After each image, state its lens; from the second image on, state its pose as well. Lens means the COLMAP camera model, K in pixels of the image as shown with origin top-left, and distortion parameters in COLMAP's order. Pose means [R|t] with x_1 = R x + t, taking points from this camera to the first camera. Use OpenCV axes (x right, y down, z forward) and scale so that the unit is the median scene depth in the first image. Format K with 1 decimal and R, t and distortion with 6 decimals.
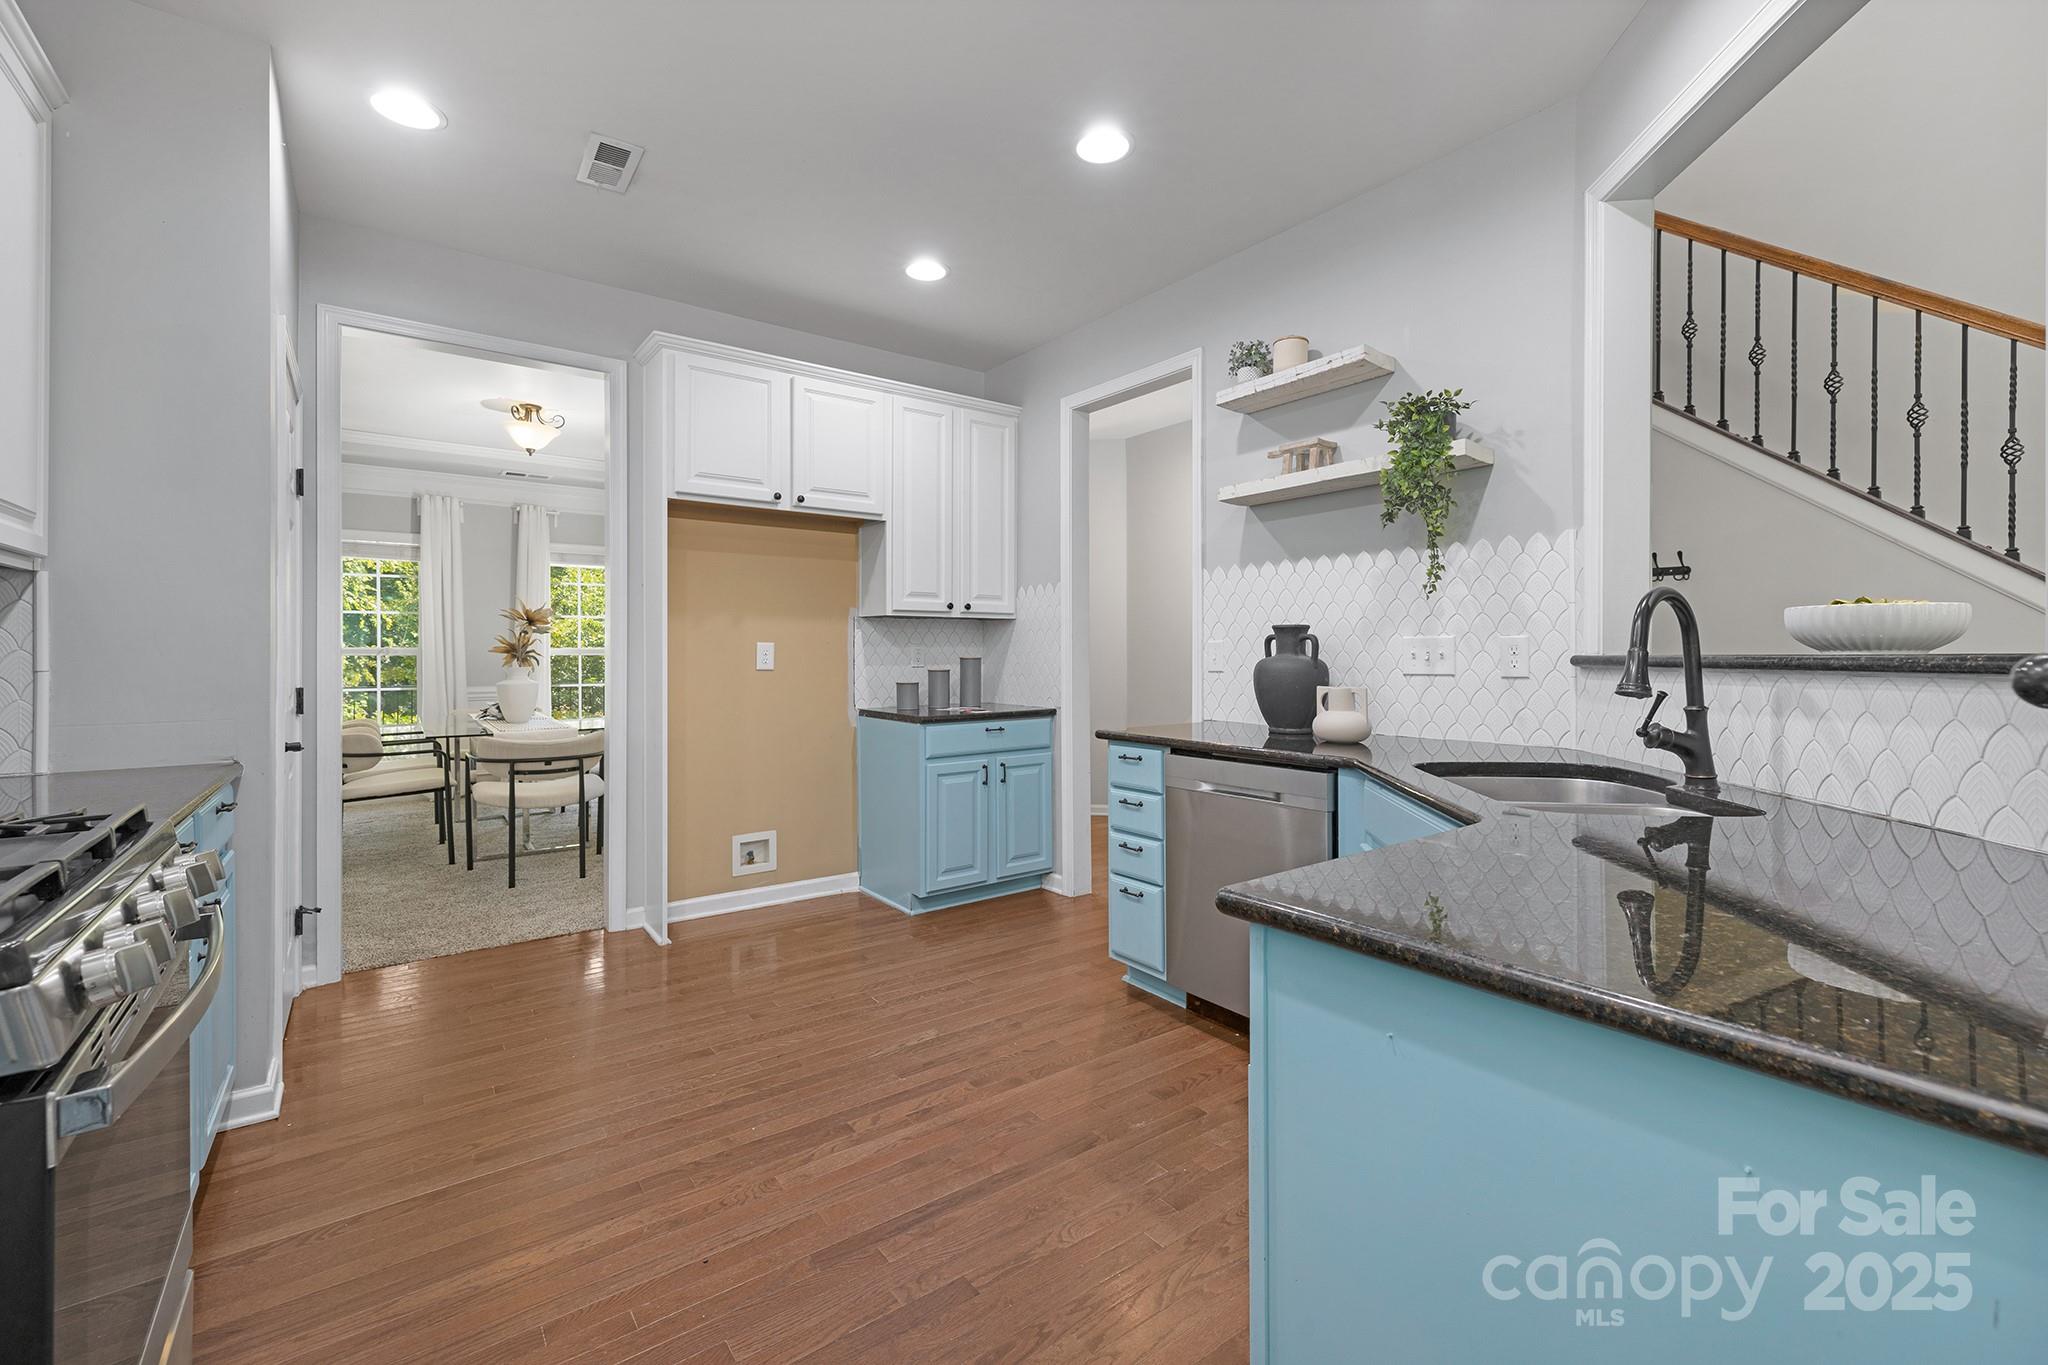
lens RADIAL K [[873.3, 0, 1021.3], [0, 873.3, 669.2], [0, 0, 1]] dist [-0.000878, -0.000026]
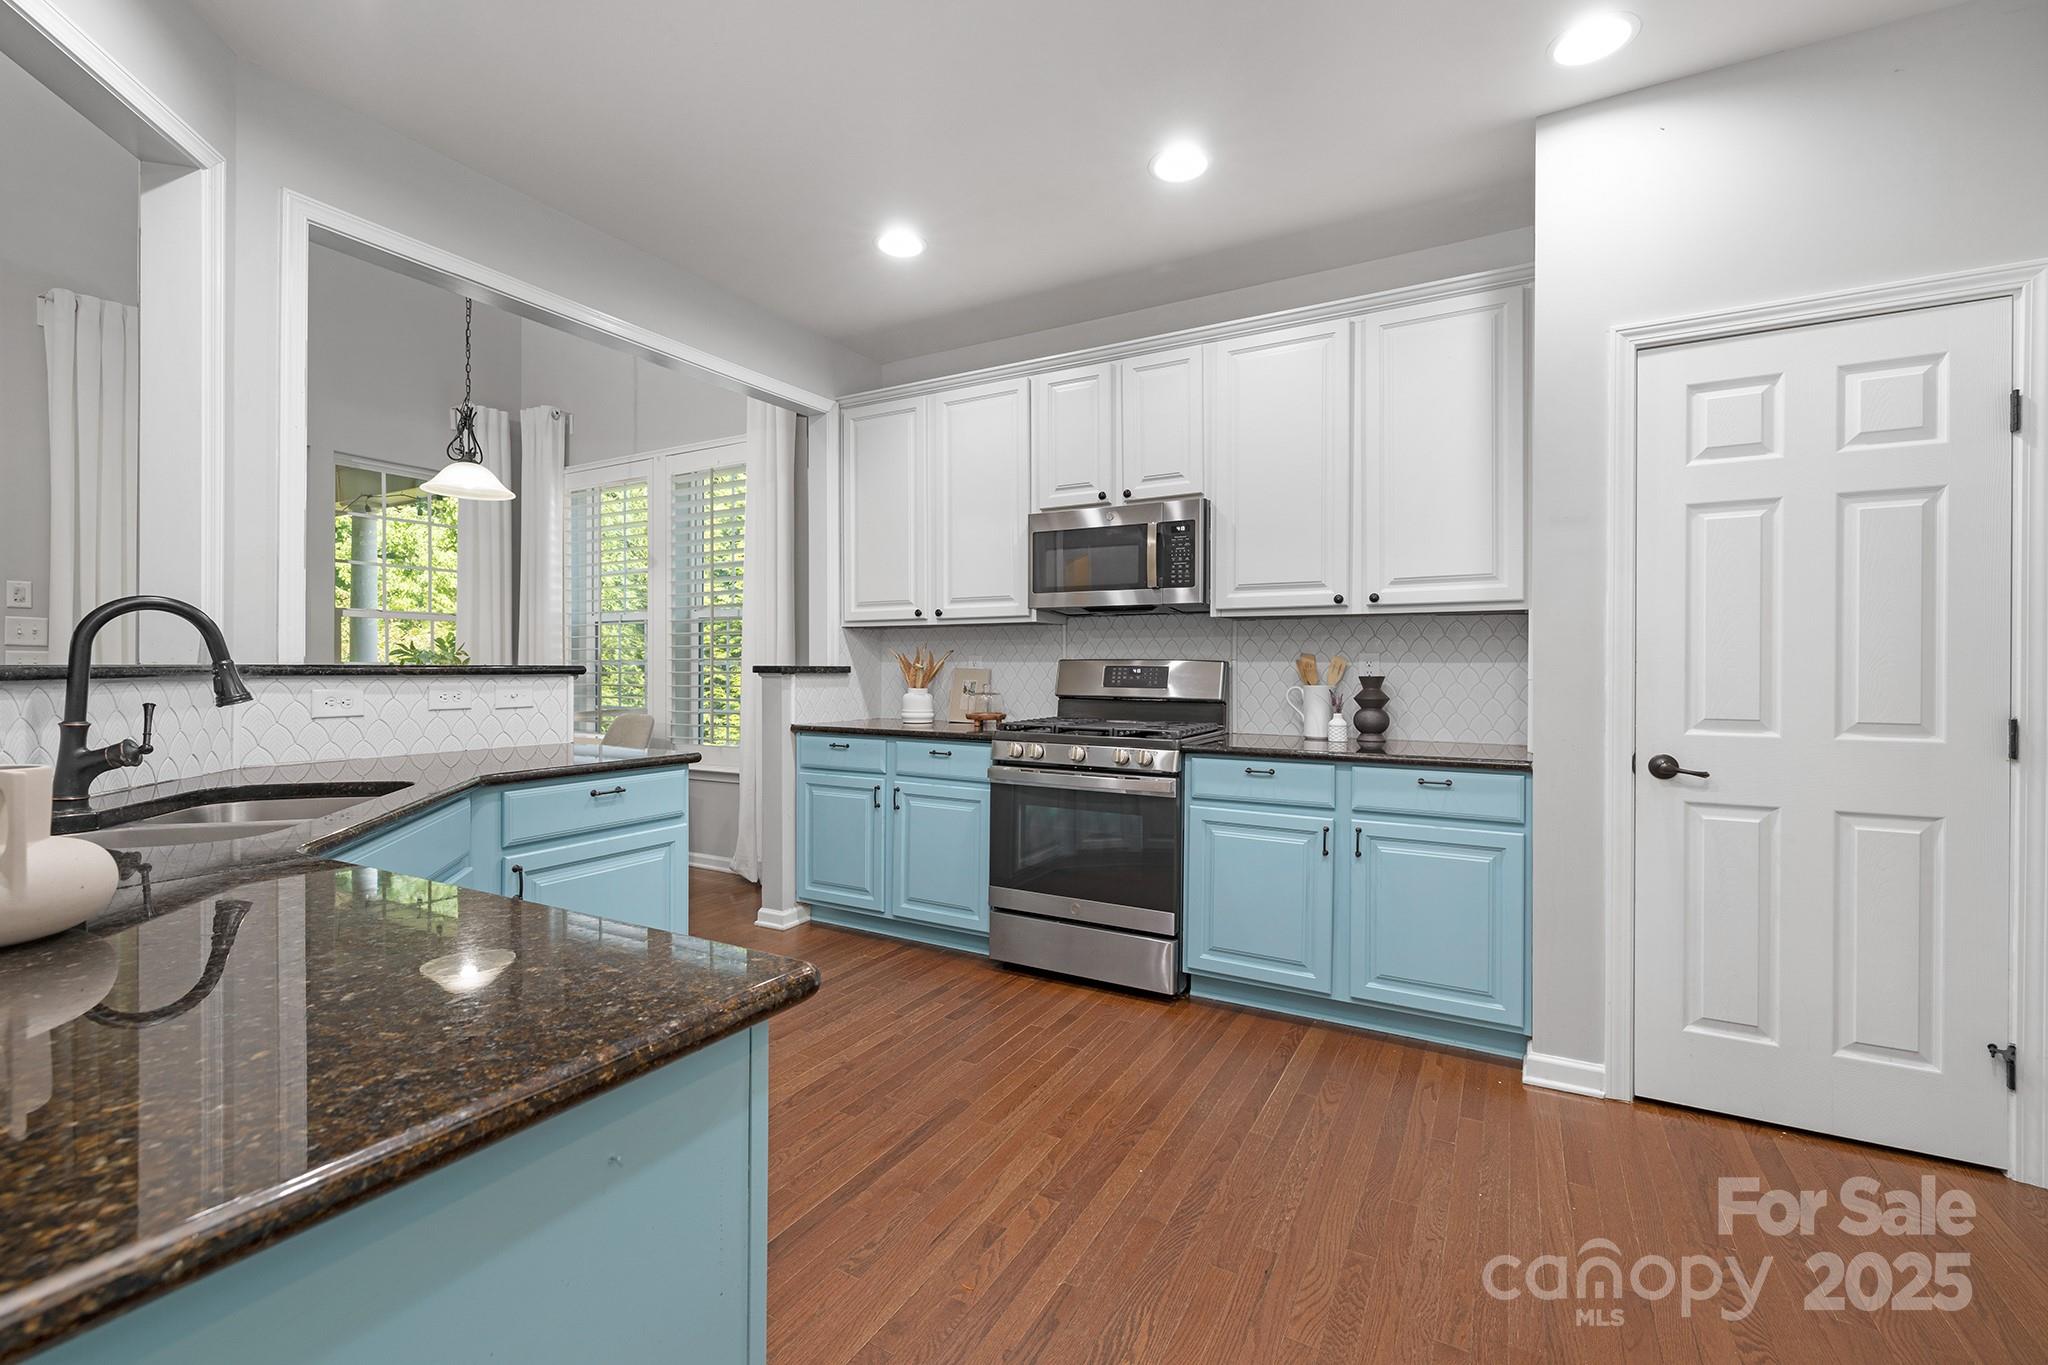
lens RADIAL K [[873.3, 0, 1023.9], [0, 873.3, 672.7], [0, 0, 1]] dist [-0.000878, -0.000026]
pose [[-0.916796, -0.009754, -0.399238, 0.195625], [-0.013254, 0.999894, 0.006008, -0.017734], [0.399137, 0.010800, -0.916828, 1.856665]]
